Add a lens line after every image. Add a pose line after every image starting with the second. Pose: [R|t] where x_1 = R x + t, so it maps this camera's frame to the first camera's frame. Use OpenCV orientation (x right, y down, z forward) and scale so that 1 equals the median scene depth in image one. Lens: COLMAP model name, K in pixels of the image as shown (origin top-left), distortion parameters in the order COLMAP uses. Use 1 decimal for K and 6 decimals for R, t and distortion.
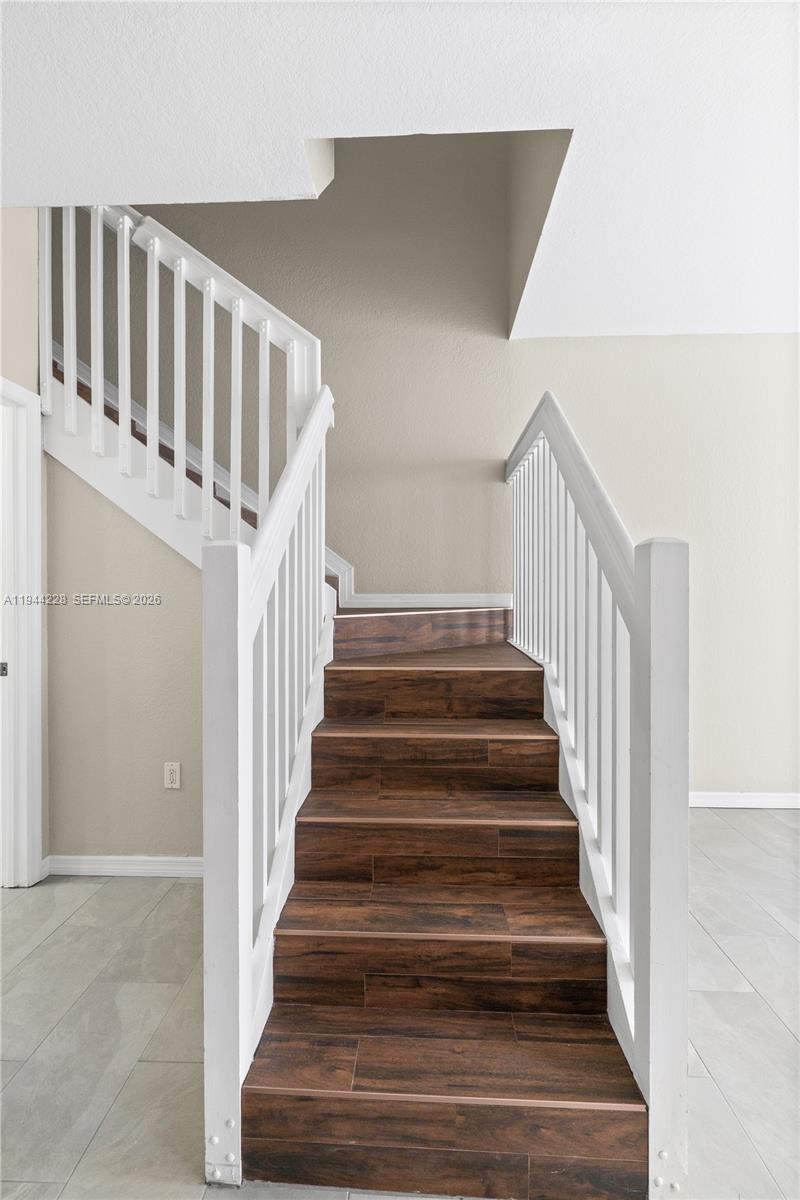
lens RADIAL K [[553.9, 0, 403.9], [0, 553.9, 597.6], [0, 0, 1]] dist [-0.001663, -0.001024]
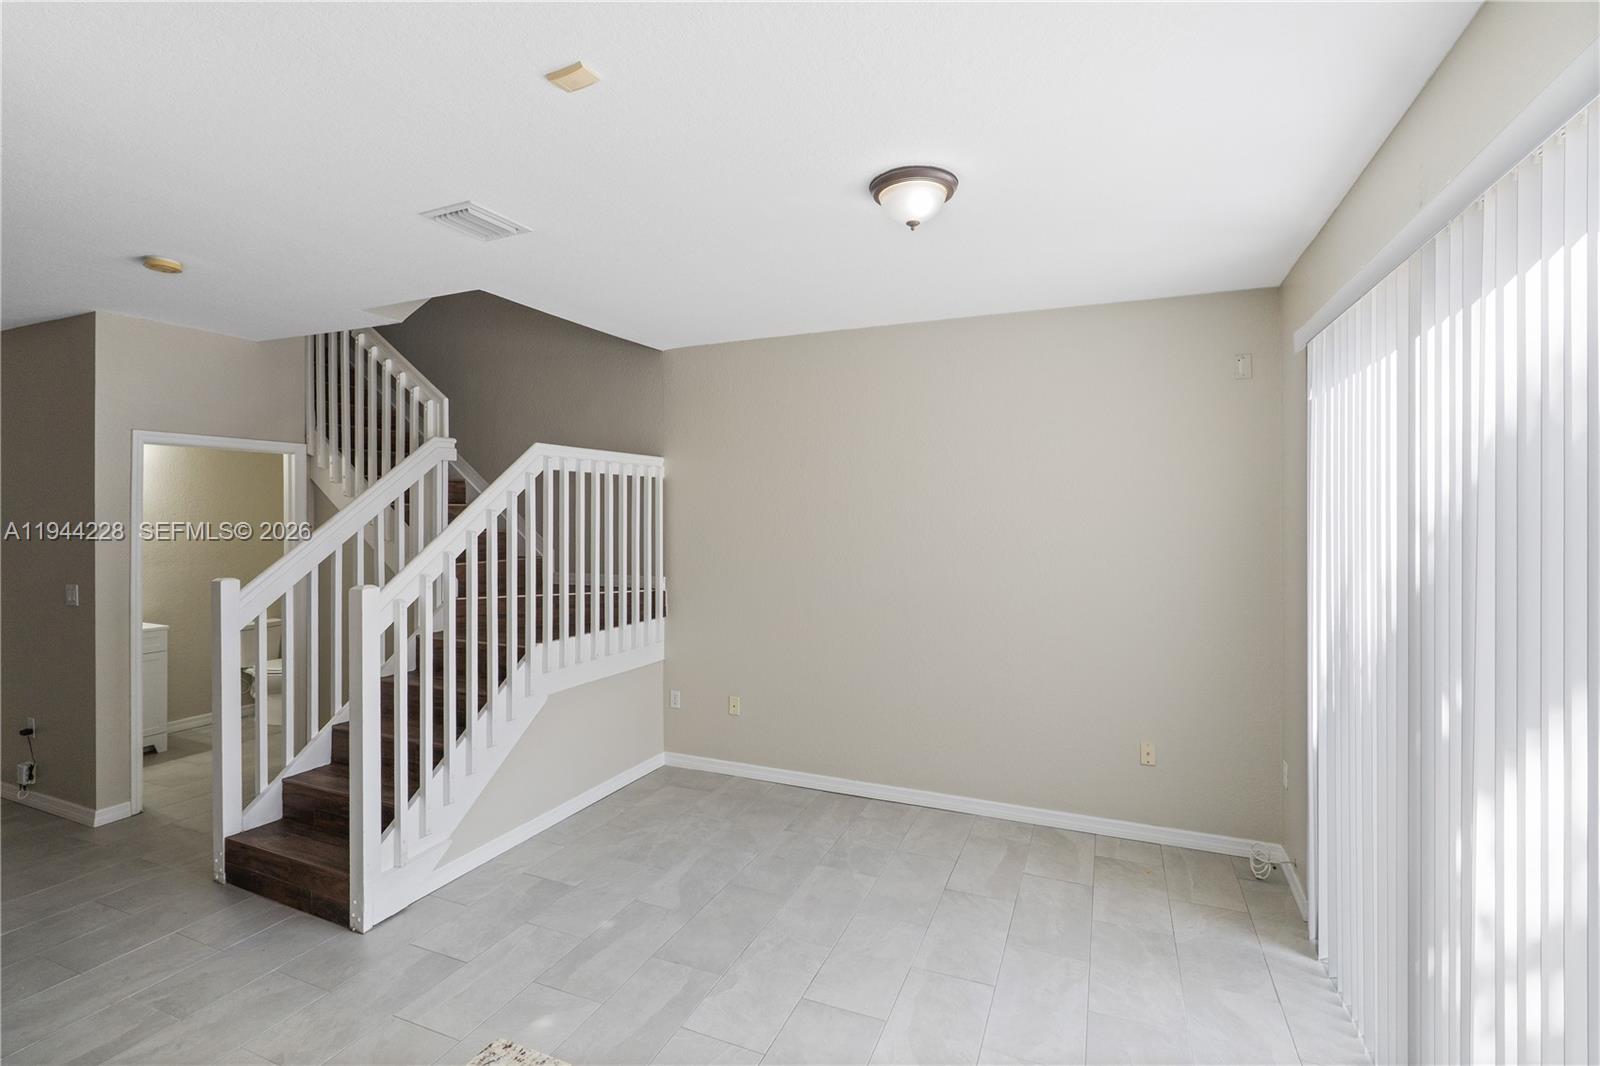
lens RADIAL K [[738.5, 0, 791.8], [0, 738.5, 528.9], [0, 0, 1]] dist [-0.001663, -0.001024]
pose [[0.927089, -0.002018, -0.374837, 1.735926], [0.000397, 0.999990, -0.004400, -0.171247], [0.374842, 0.003930, 0.927080, -0.499182]]
